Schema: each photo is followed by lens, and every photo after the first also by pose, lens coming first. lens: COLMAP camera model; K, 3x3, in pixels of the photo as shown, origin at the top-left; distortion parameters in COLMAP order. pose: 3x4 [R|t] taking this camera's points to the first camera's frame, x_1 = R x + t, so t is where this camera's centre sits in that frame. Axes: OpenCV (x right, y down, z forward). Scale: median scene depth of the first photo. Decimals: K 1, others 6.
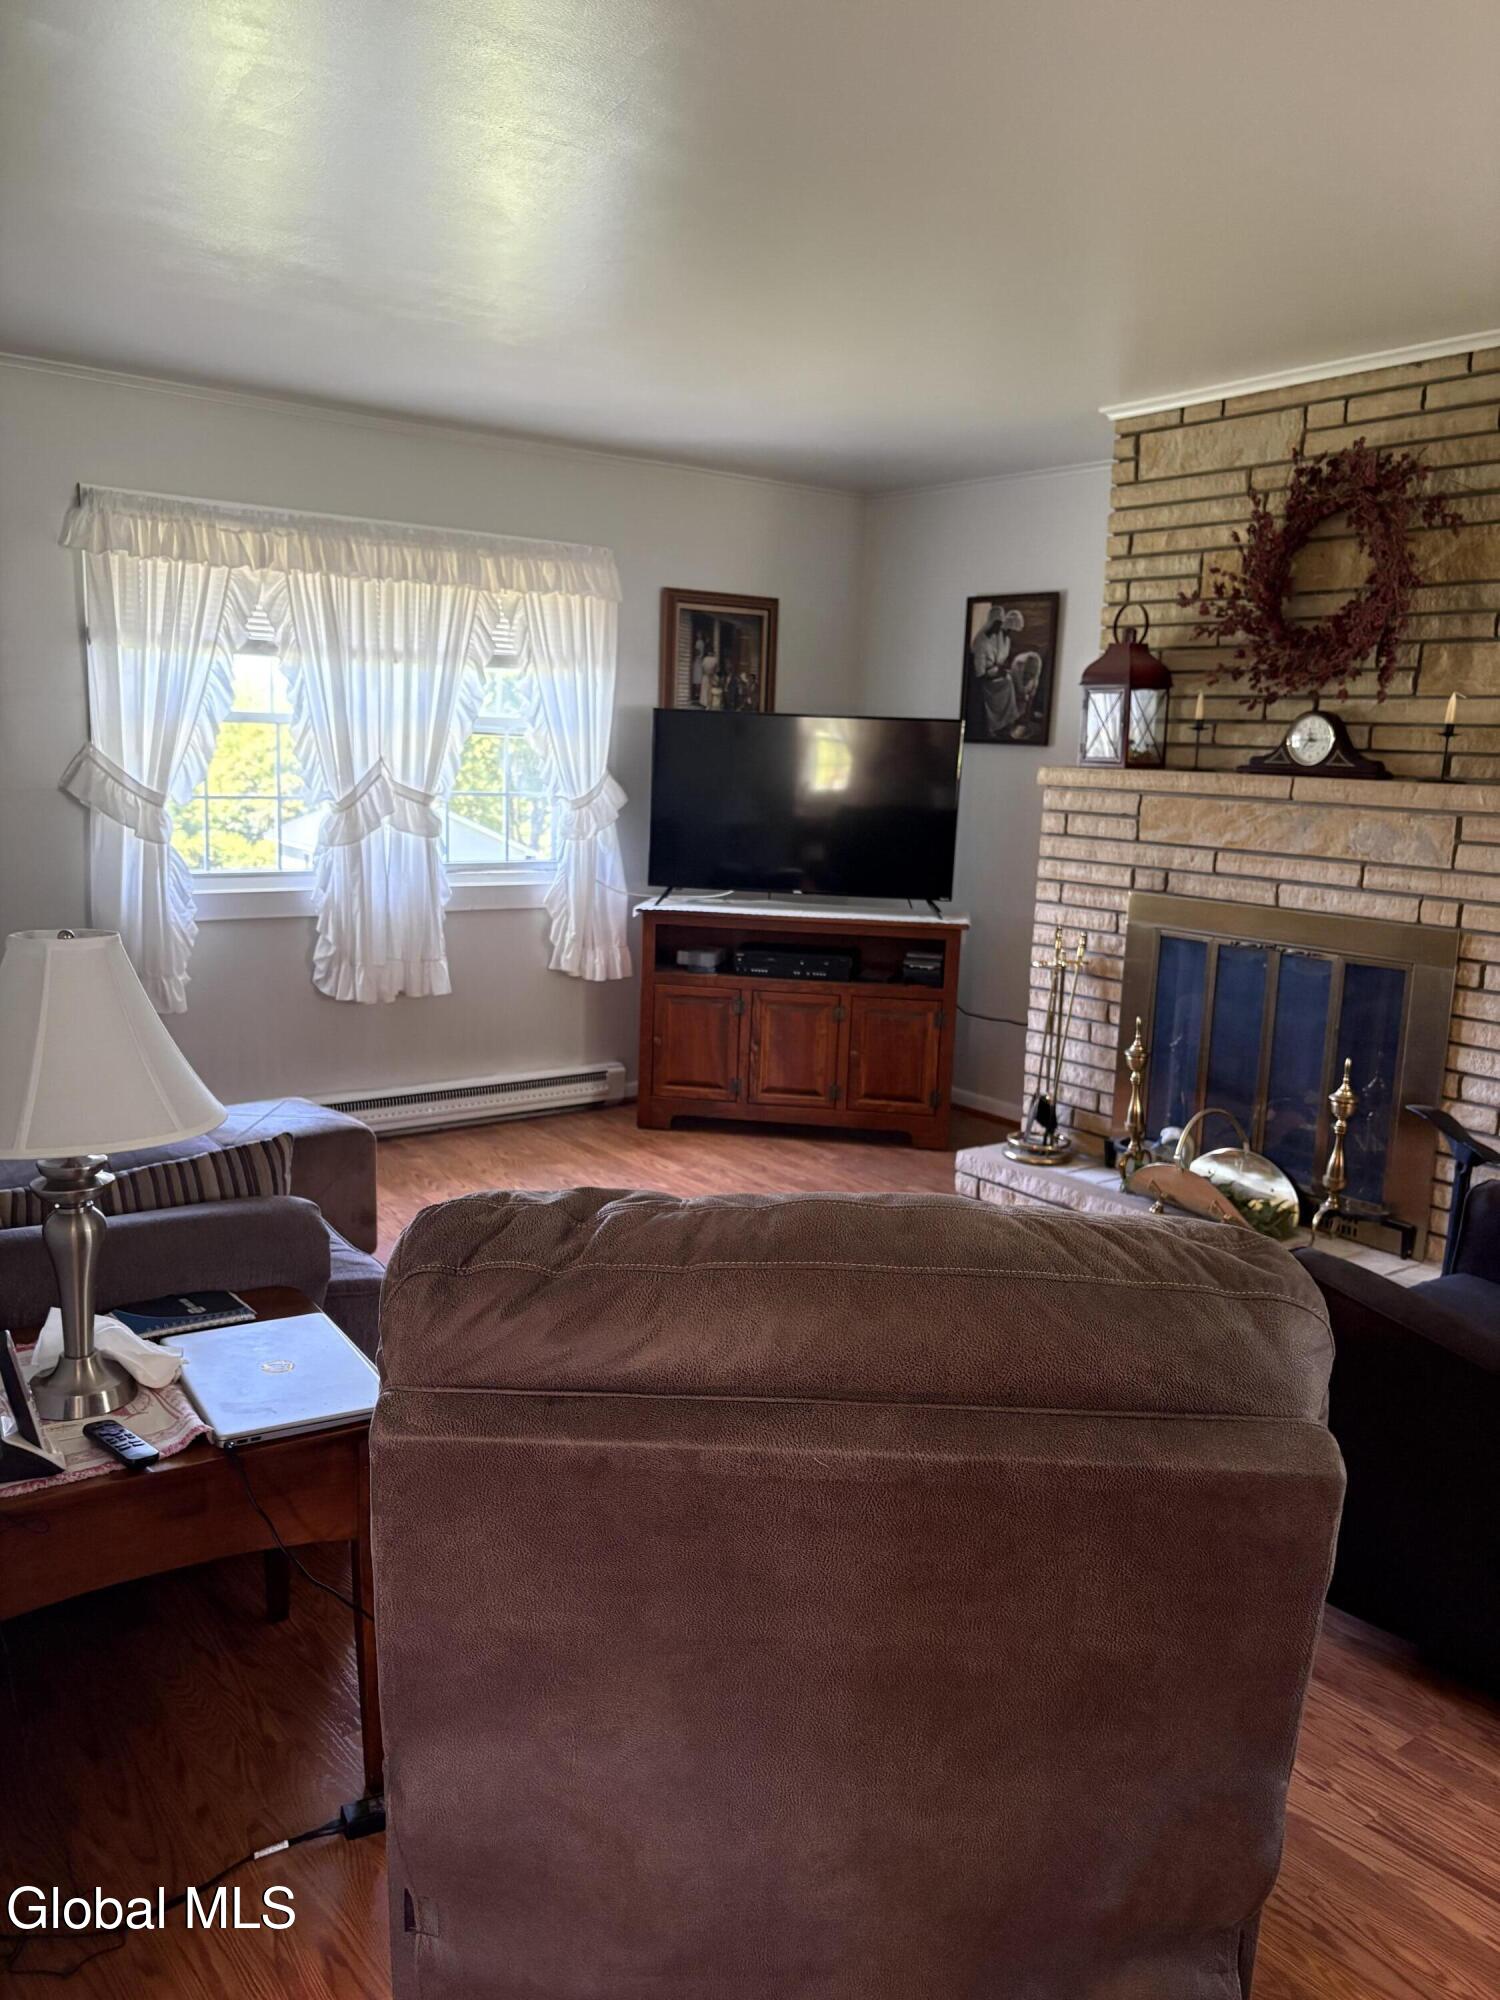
lens RADIAL K [[1498.3, 0, 756.3], [0, 1498.3, 1021.4], [0, 0, 1]] dist [0.026455, -0.022965]
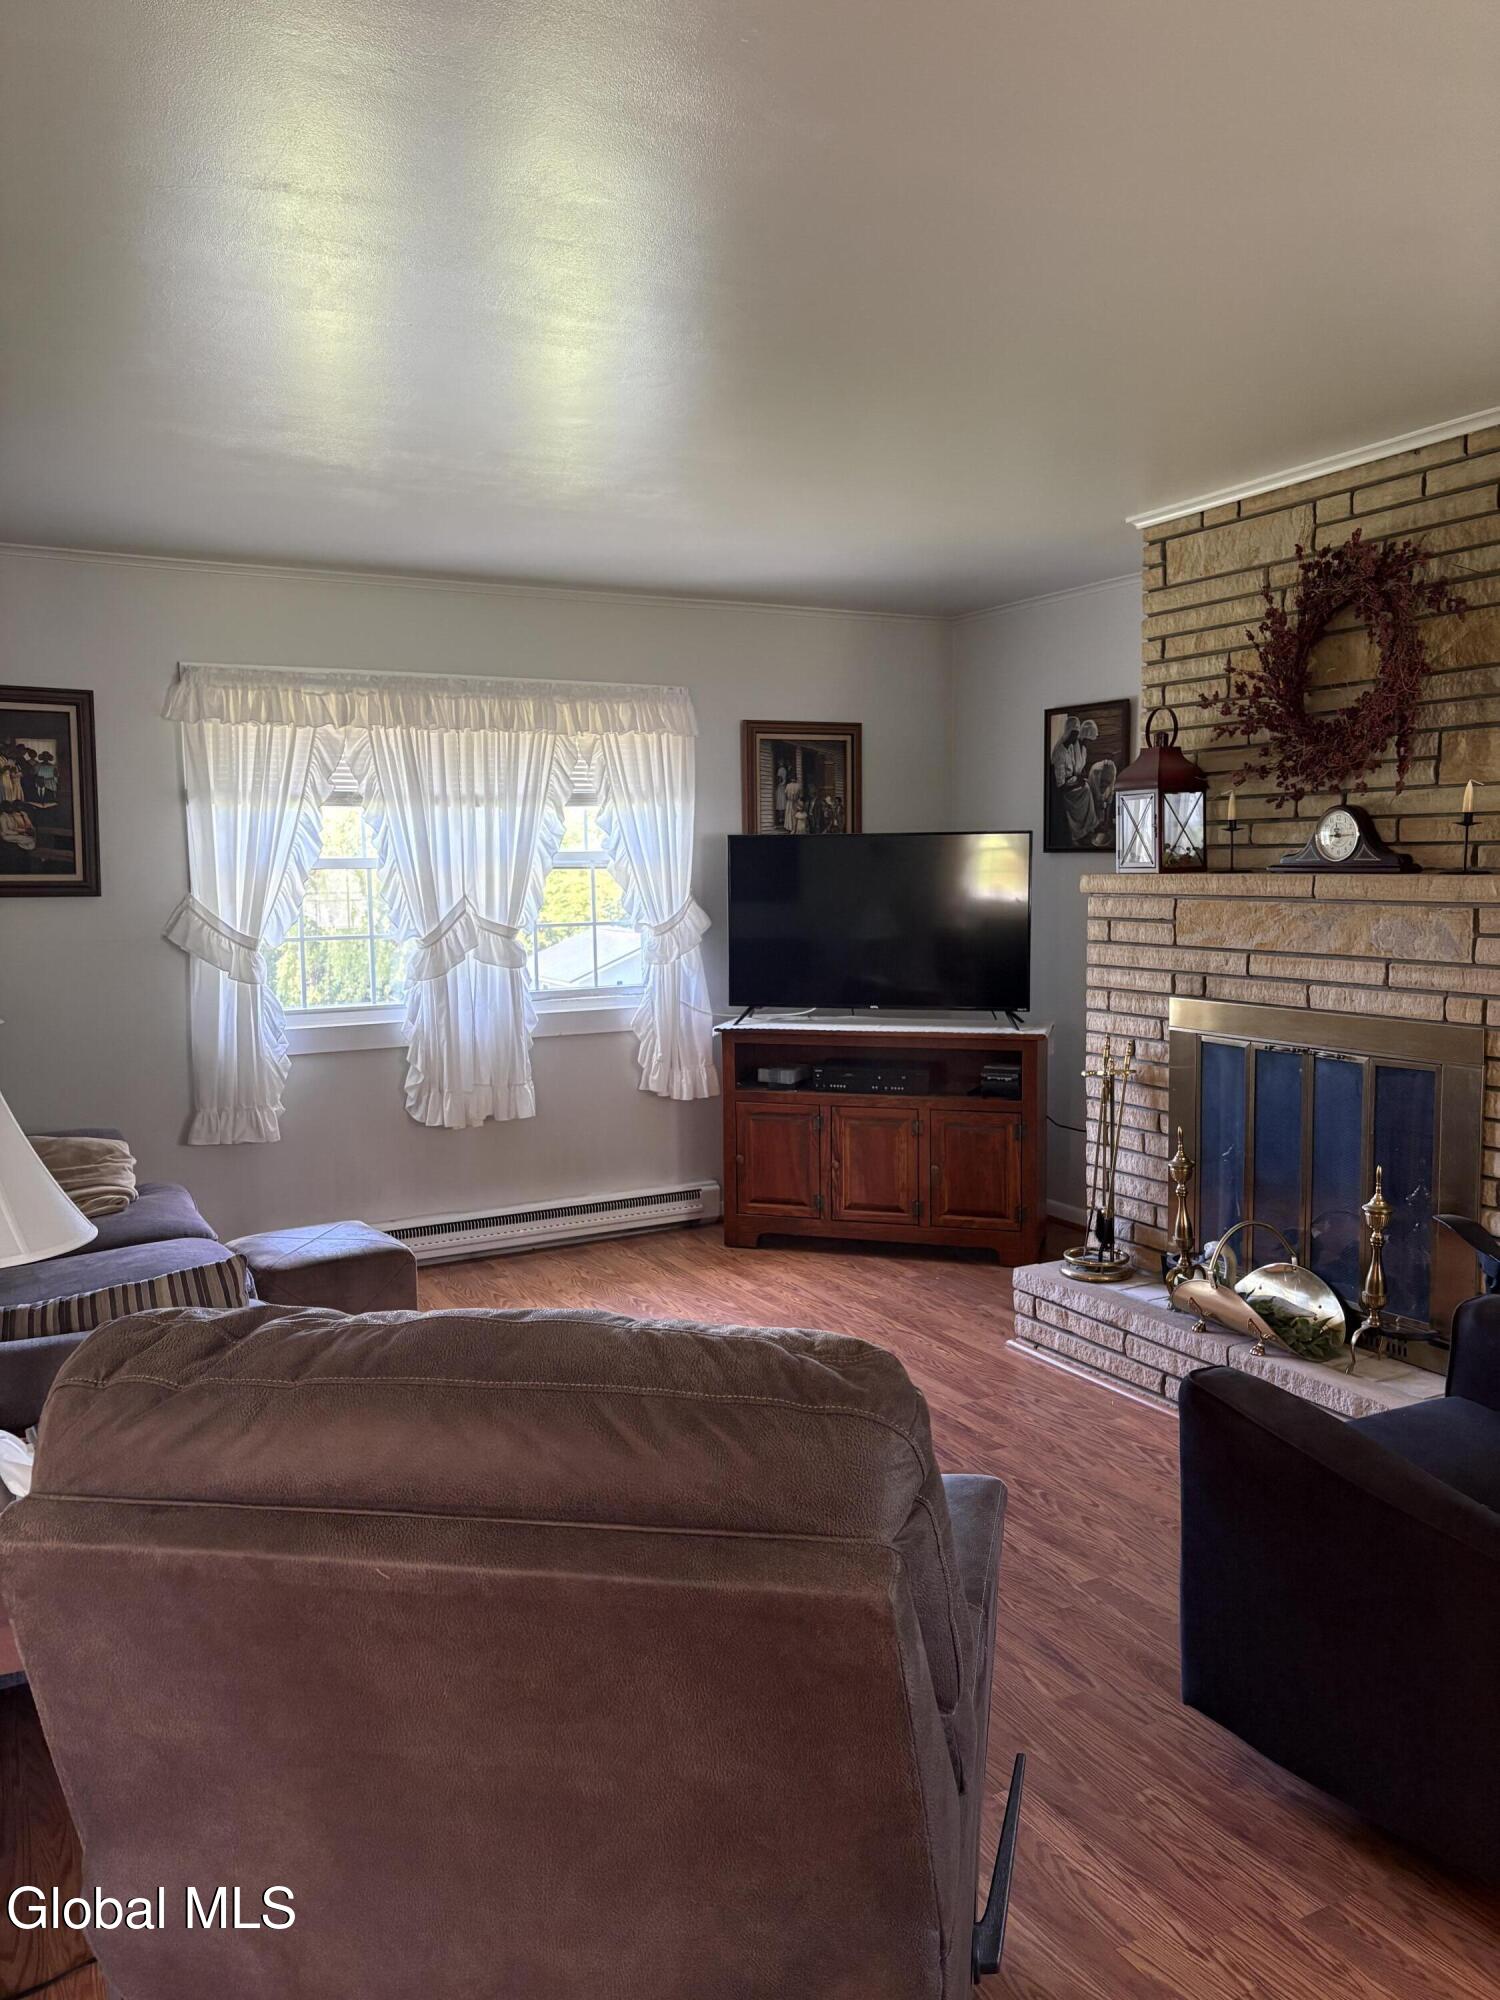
lens RADIAL K [[1498.3, 0, 792.3], [0, 1498.3, 1030.1], [0, 0, 1]] dist [0.026455, -0.022965]
pose [[0.988152, -0.030825, -0.150351, 0.145478], [0.019839, 0.997059, -0.074031, 0.001820], [0.152191, 0.070171, 0.985857, 0.002587]]
